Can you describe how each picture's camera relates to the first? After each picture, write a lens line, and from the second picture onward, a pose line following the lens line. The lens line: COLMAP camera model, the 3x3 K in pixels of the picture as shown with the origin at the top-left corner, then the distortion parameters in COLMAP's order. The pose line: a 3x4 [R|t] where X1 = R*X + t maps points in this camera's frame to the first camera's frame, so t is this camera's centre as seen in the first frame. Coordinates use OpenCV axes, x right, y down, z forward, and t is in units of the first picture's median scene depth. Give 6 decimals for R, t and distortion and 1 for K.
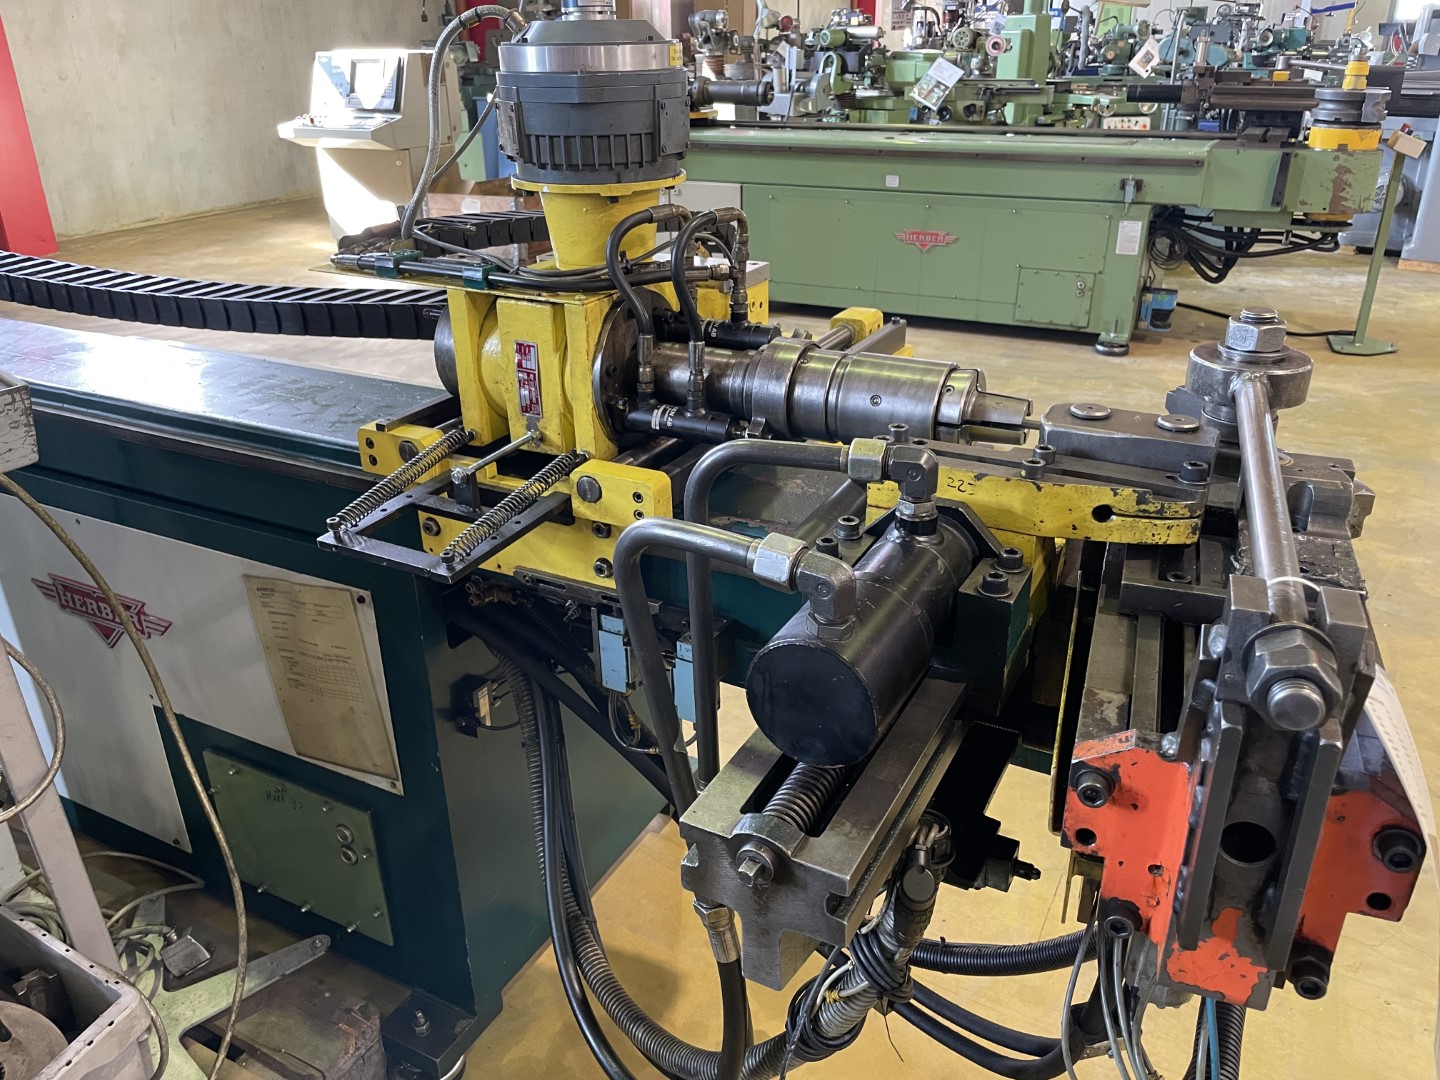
lens RADIAL K [[1090.3, 0, 720.0], [0, 1090.3, 540.0], [0, 0, 1]] dist [0.096363, -0.126386]
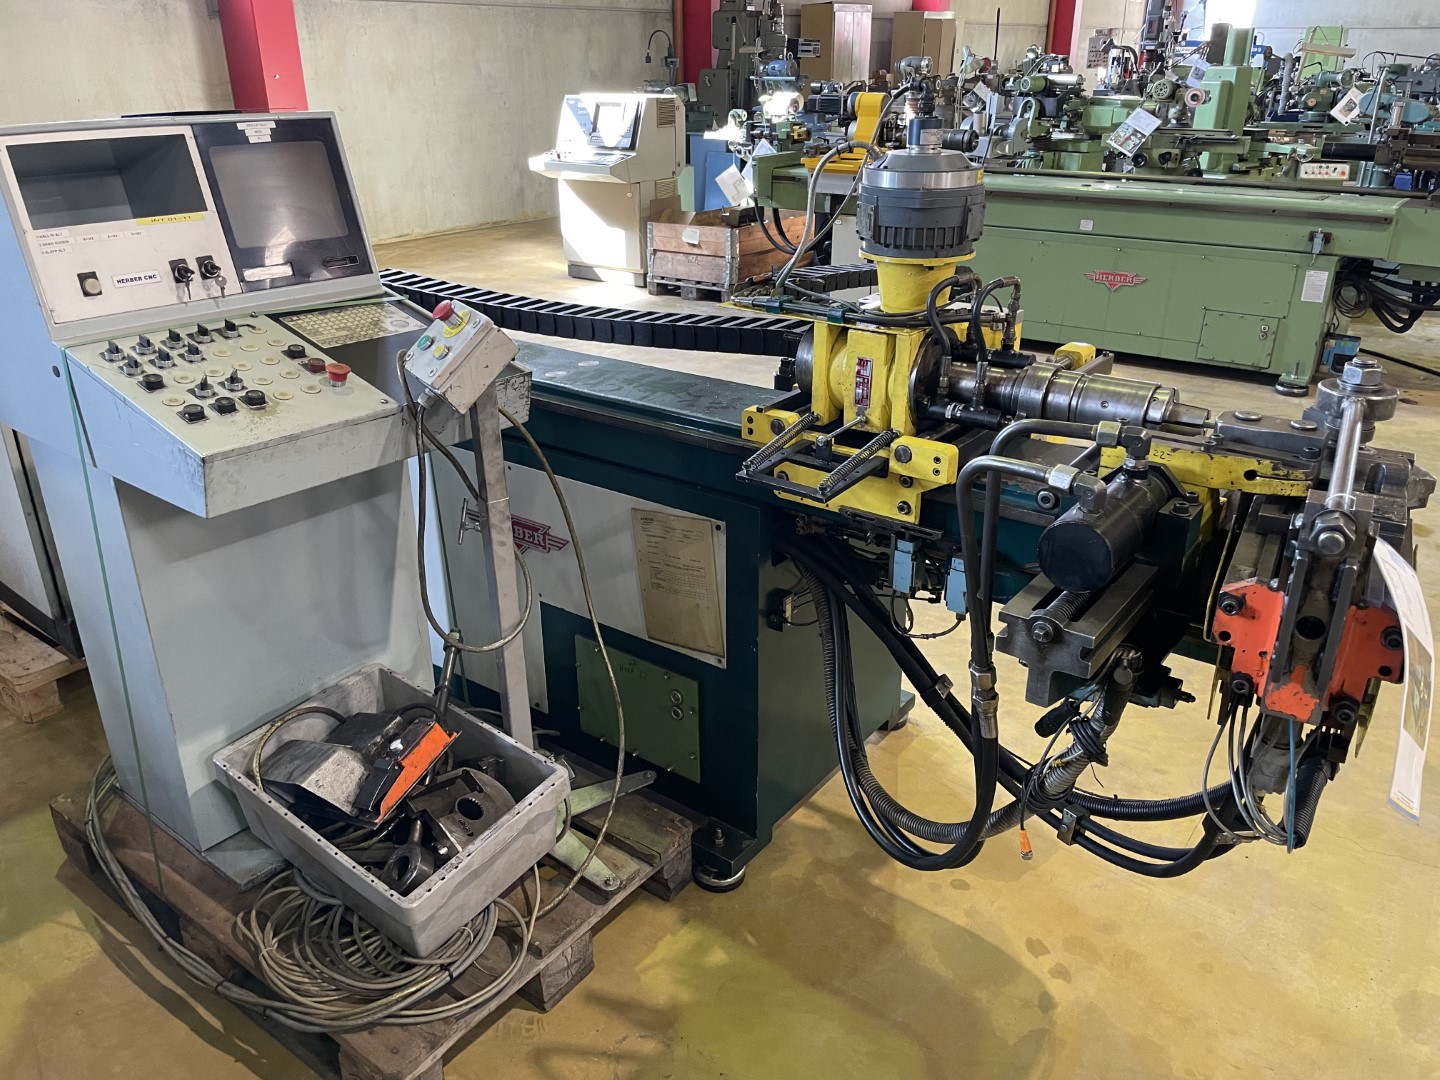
lens RADIAL K [[1090.3, 0, 720.0], [0, 1090.3, 540.0], [0, 0, 1]] dist [0.096363, -0.126386]
pose [[0.988582, 0.070111, -0.133376, -0.149363], [-0.072531, 0.997276, -0.013371, 0.106120], [0.132076, 0.022893, 0.990975, -0.527670]]
